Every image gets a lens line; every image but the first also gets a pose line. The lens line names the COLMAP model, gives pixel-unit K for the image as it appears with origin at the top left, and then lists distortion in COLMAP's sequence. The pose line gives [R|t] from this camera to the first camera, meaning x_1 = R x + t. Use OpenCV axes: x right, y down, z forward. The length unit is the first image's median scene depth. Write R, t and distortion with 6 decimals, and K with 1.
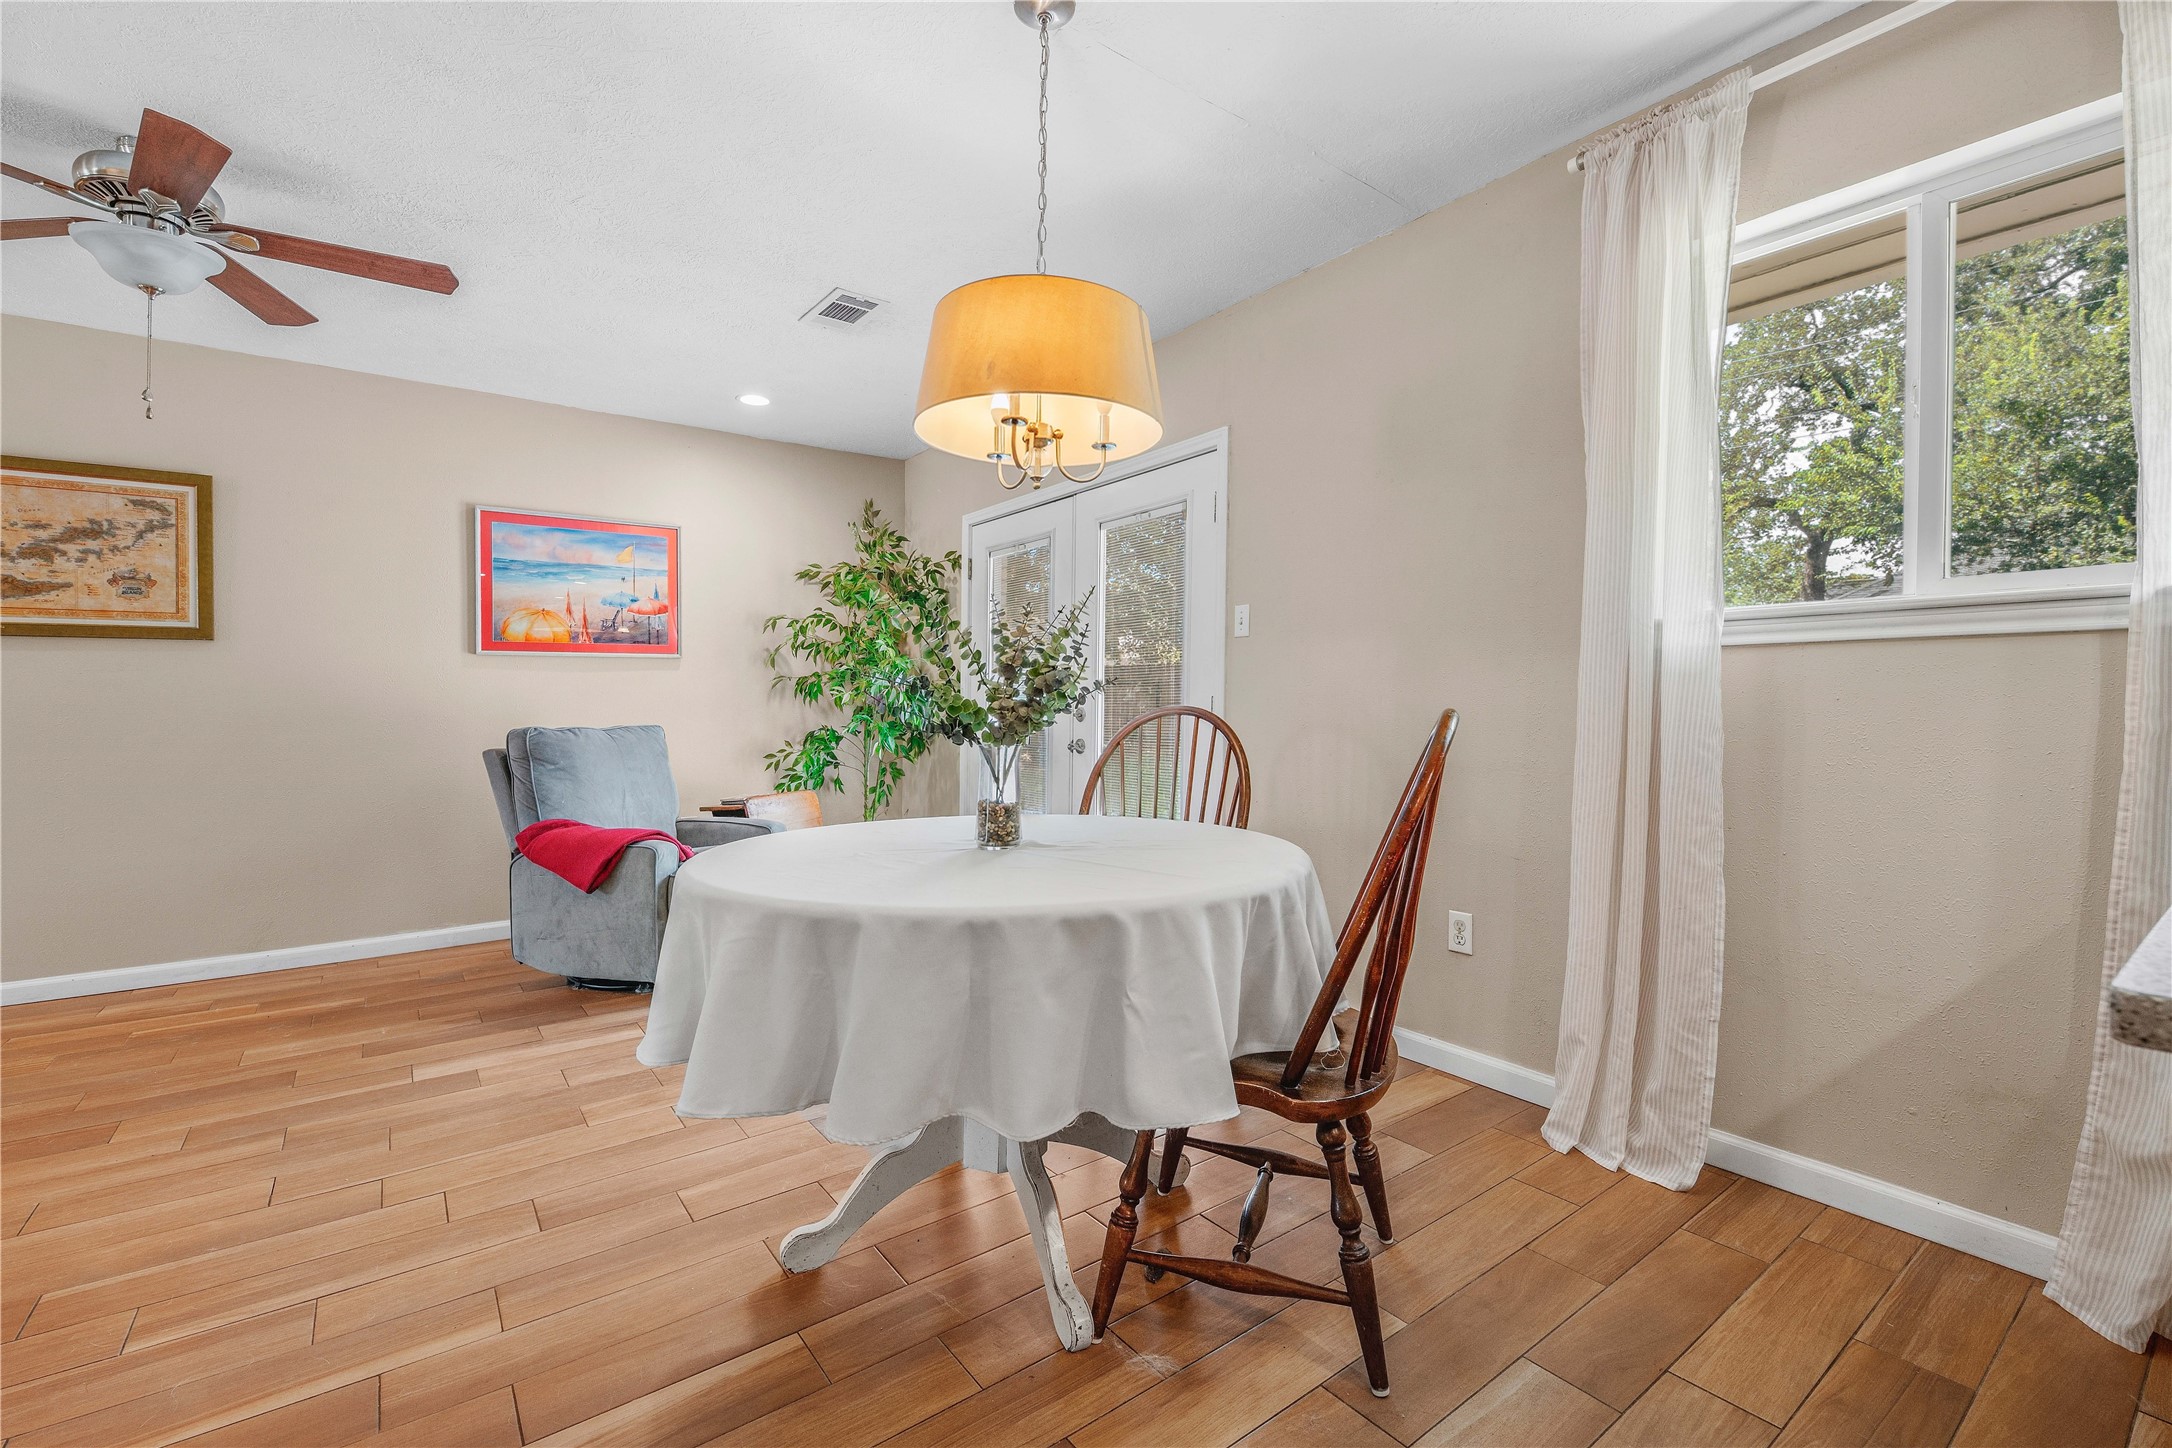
lens RADIAL K [[913.7, 0, 1081.3], [0, 913.7, 696.8], [0, 0, 1]] dist [-0.003233, -0.000761]
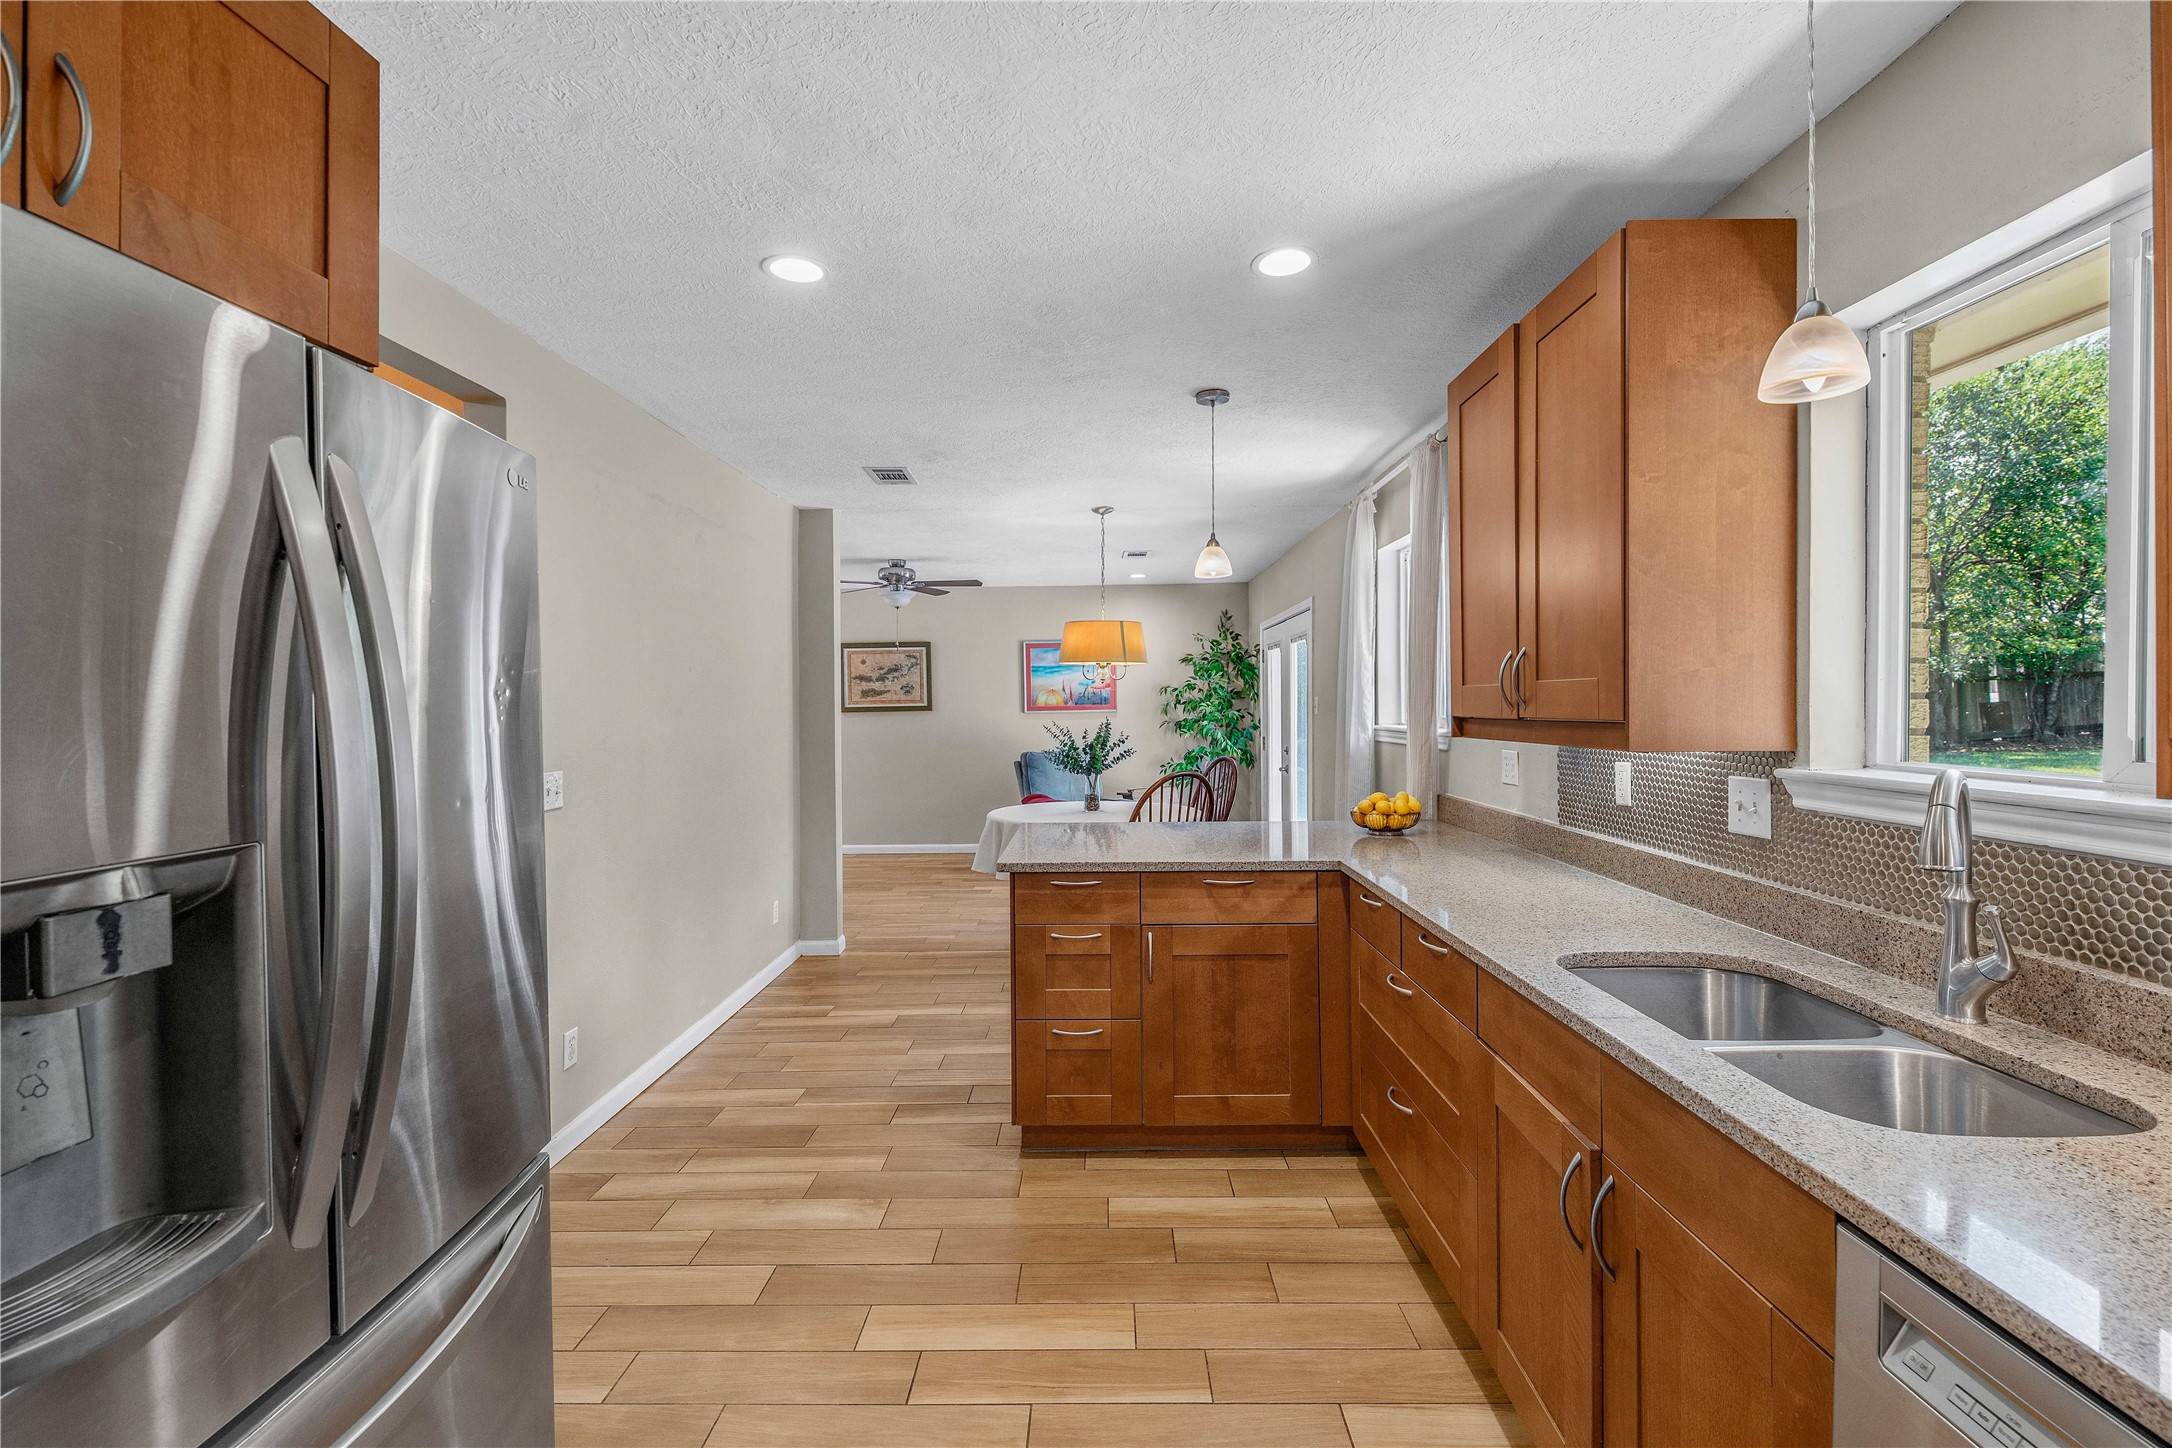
lens RADIAL K [[968.8, 0, 1111.4], [0, 968.8, 686.0], [0, 0, 1]] dist [0.002434, -0.000150]
pose [[0.797017, -0.014347, -0.603786, 0.980002], [0.015868, 0.999870, -0.002812, -0.118501], [0.603748, -0.007340, 0.797141, -0.754878]]
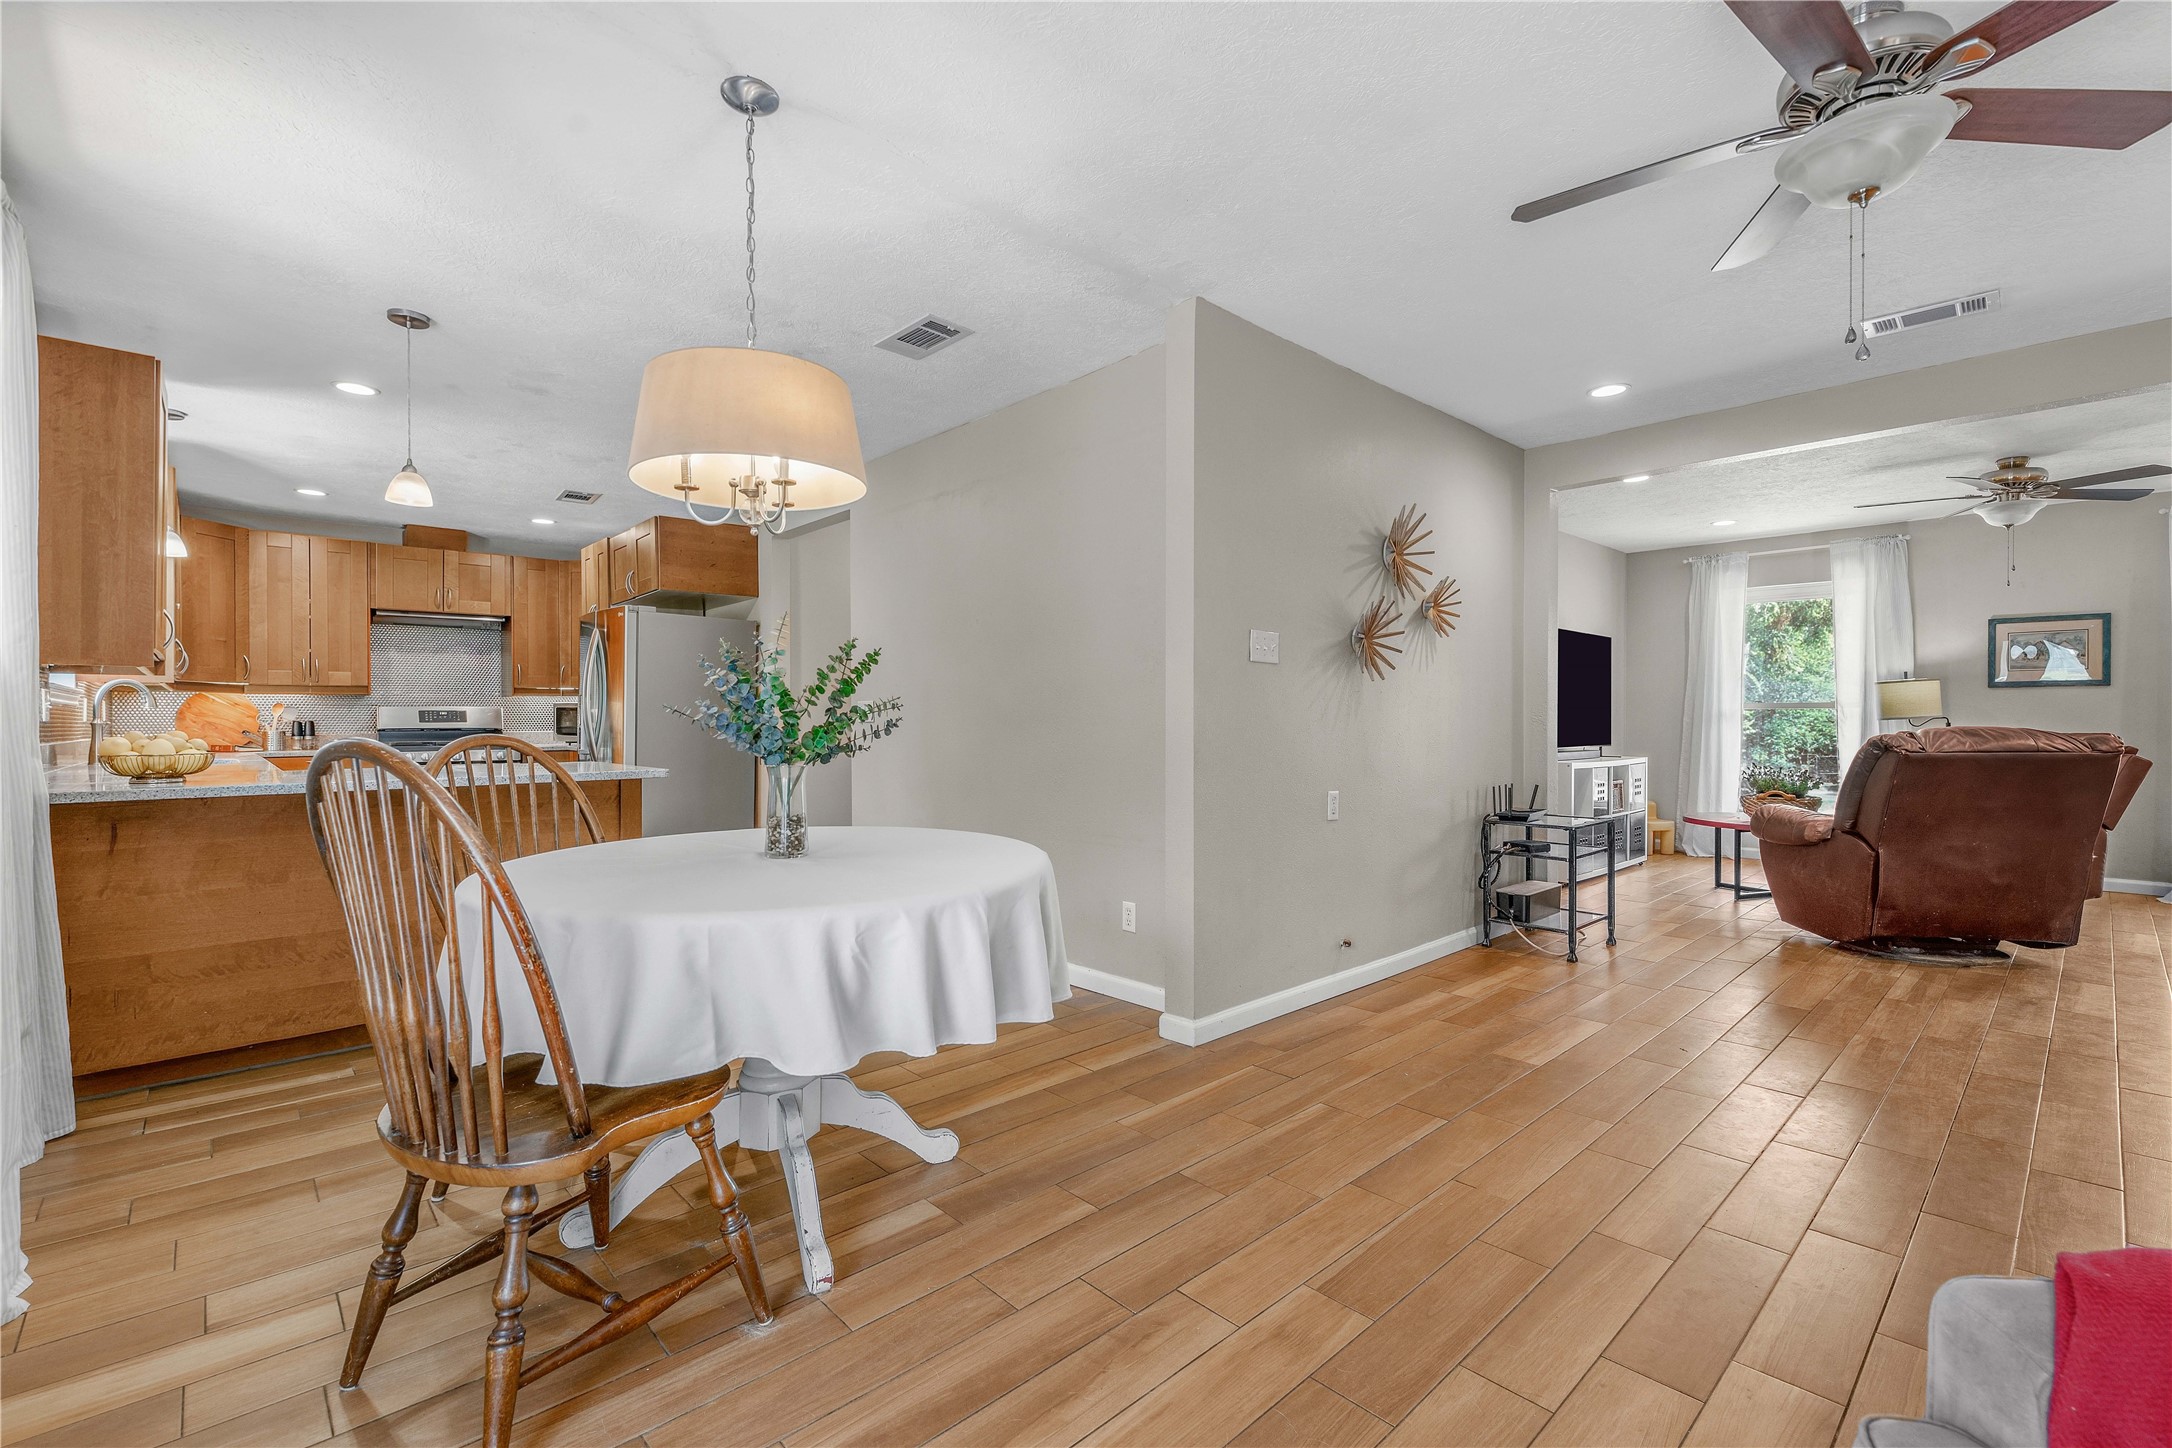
lens RADIAL K [[926.5, 0, 1079.6], [0, 926.5, 713.3], [0, 0, 1]] dist [-0.000965, -0.000682]
pose [[-0.996026, 0.002749, -0.089023, -0.196913], [0.004905, 0.999700, -0.024008, 0.008783], [0.088930, -0.024349, -0.995740, 1.210610]]
